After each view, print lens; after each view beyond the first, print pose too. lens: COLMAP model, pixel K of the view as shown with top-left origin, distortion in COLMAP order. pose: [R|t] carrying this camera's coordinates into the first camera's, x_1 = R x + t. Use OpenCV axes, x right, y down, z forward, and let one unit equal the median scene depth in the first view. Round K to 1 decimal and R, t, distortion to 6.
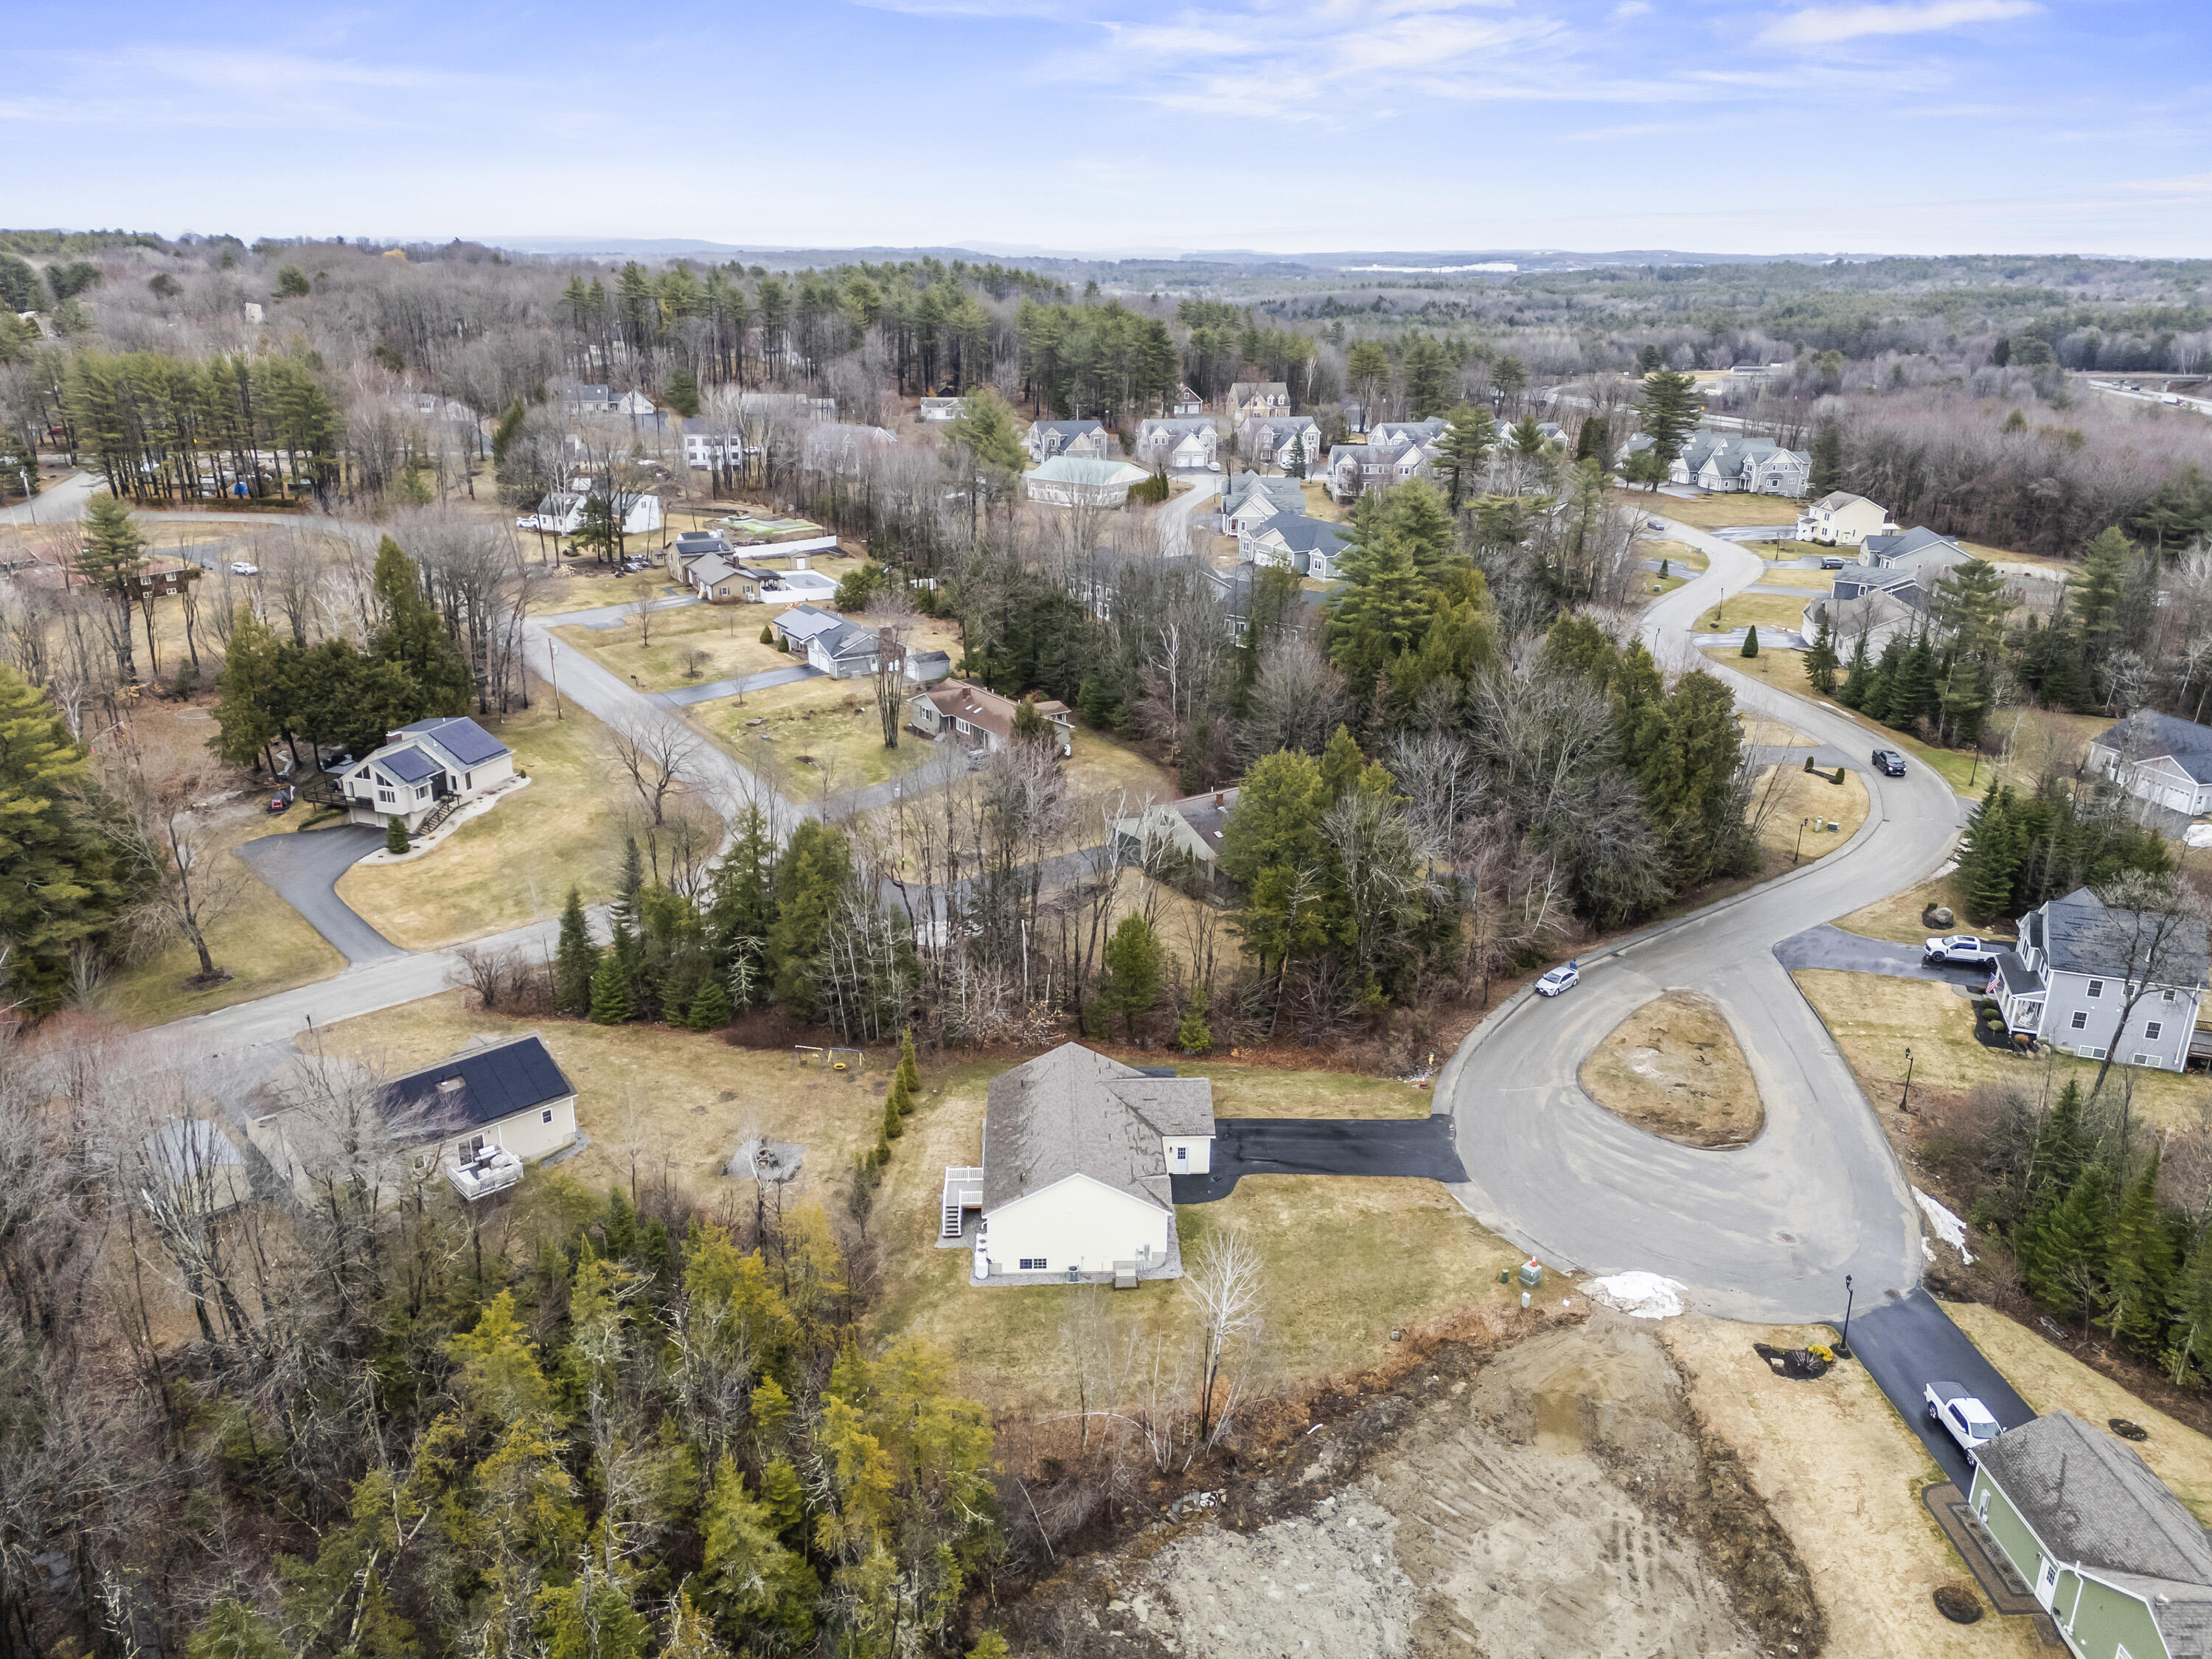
lens RADIAL K [[1617.4, 0, 1089.2], [0, 1617.4, 831.4], [0, 0, 1]] dist [0.080198, -0.067169]
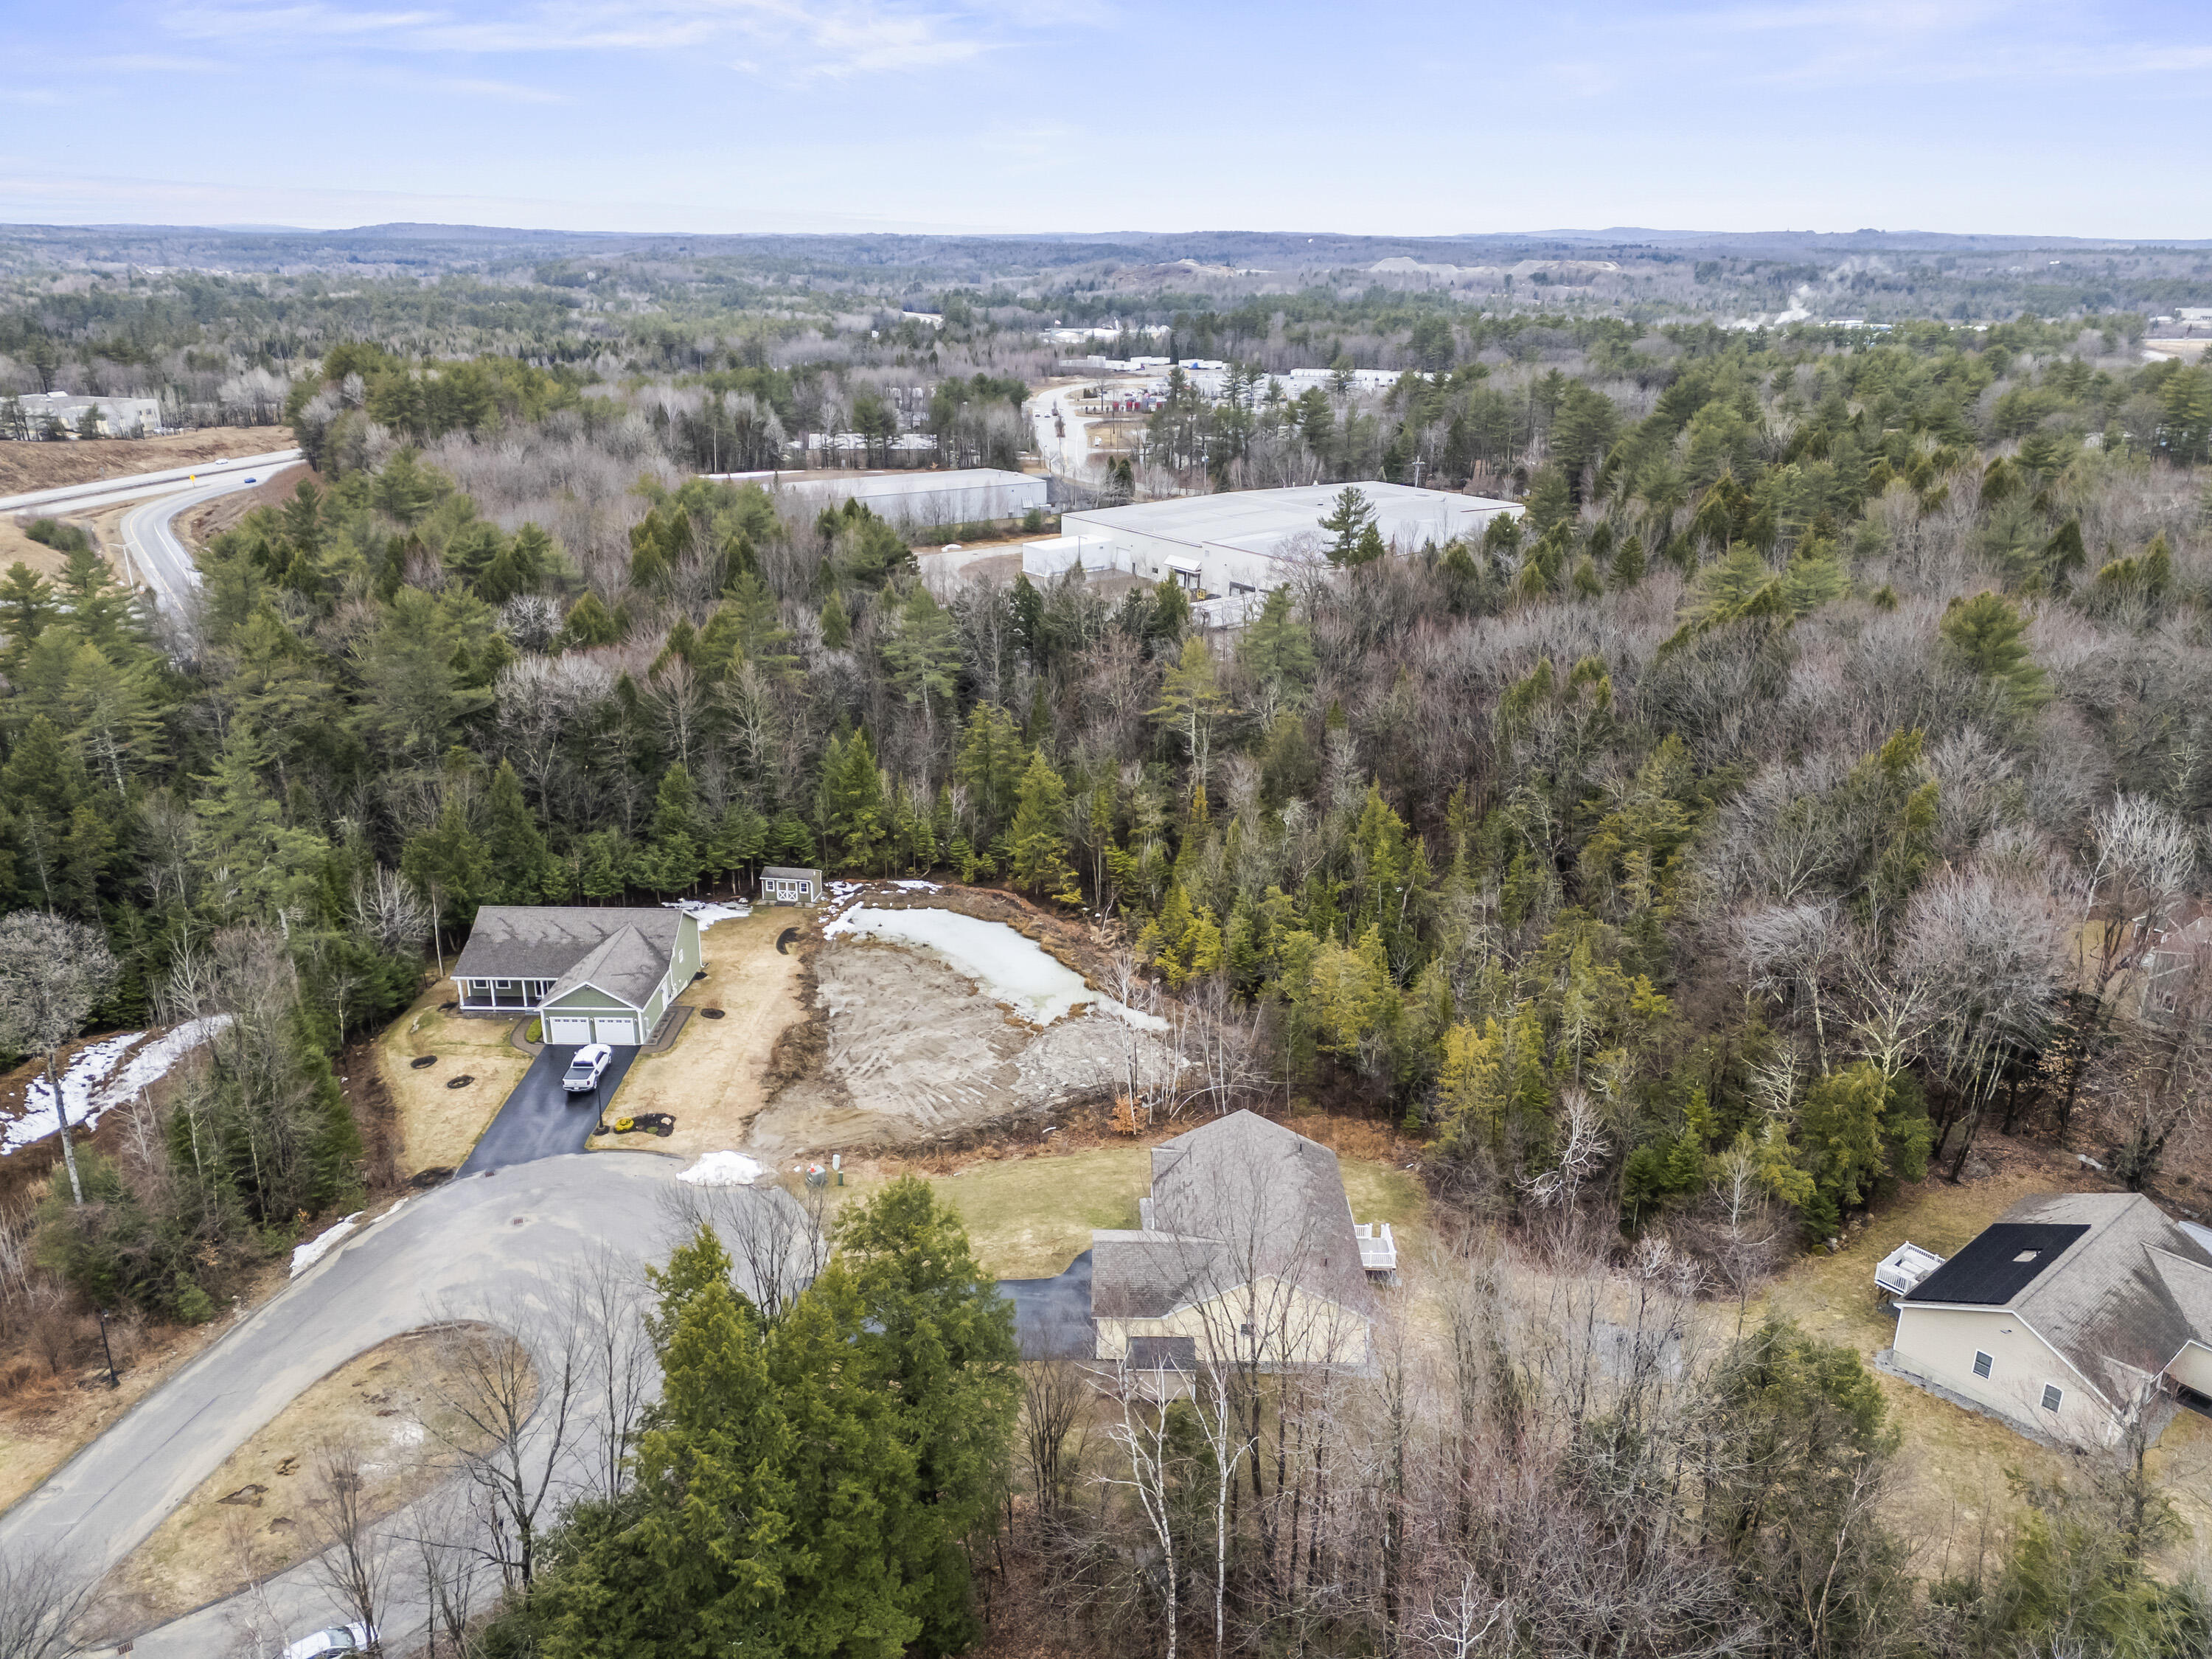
lens RADIAL K [[1617.4, 0, 1115.2], [0, 1617.4, 822.6], [0, 0, 1]] dist [0.080198, -0.067169]
pose [[-0.998048, -0.058838, 0.020916, 0.036133], [-0.031845, 0.767694, 0.640025, -0.427342], [-0.053715, 0.638110, -0.768069, 1.138777]]
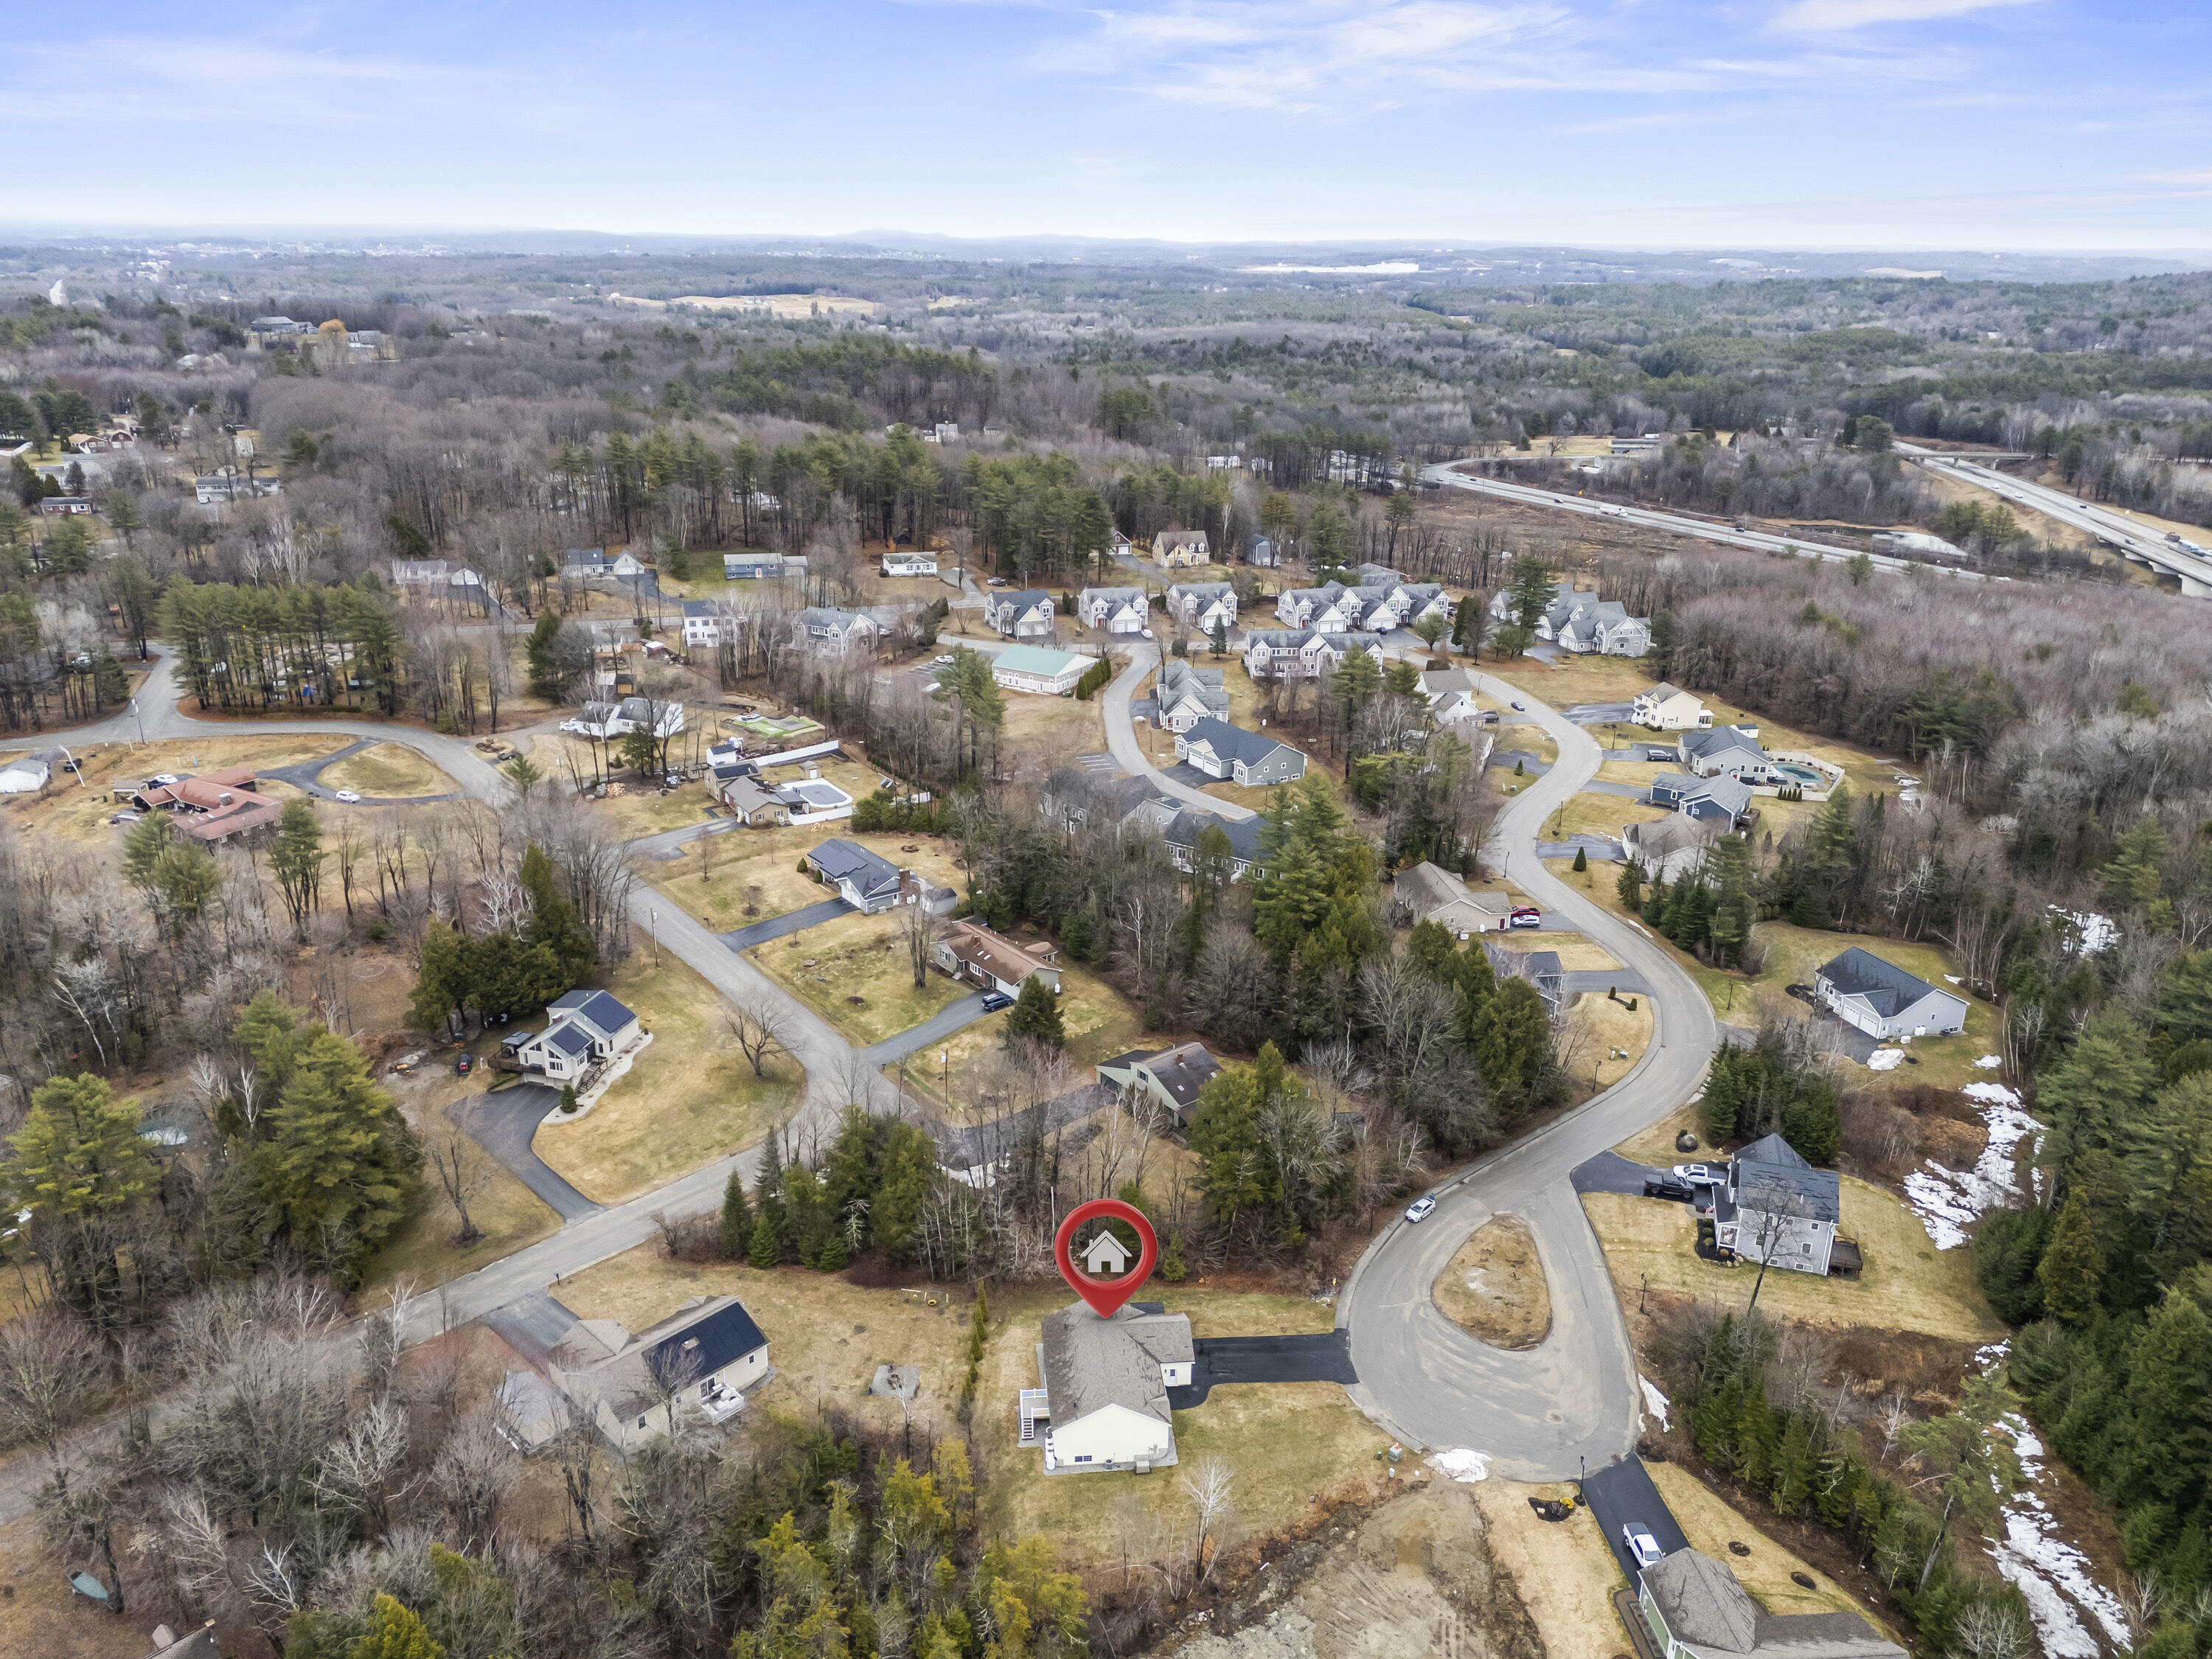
lens RADIAL K [[1617.4, 0, 1088.8], [0, 1617.4, 836.8], [0, 0, 1]] dist [0.080198, -0.067169]
pose [[0.998559, -0.019503, 0.049985, -0.065866], [0.019048, 0.999773, 0.009574, -0.238772], [-0.050161, -0.008608, 0.998704, -0.390456]]
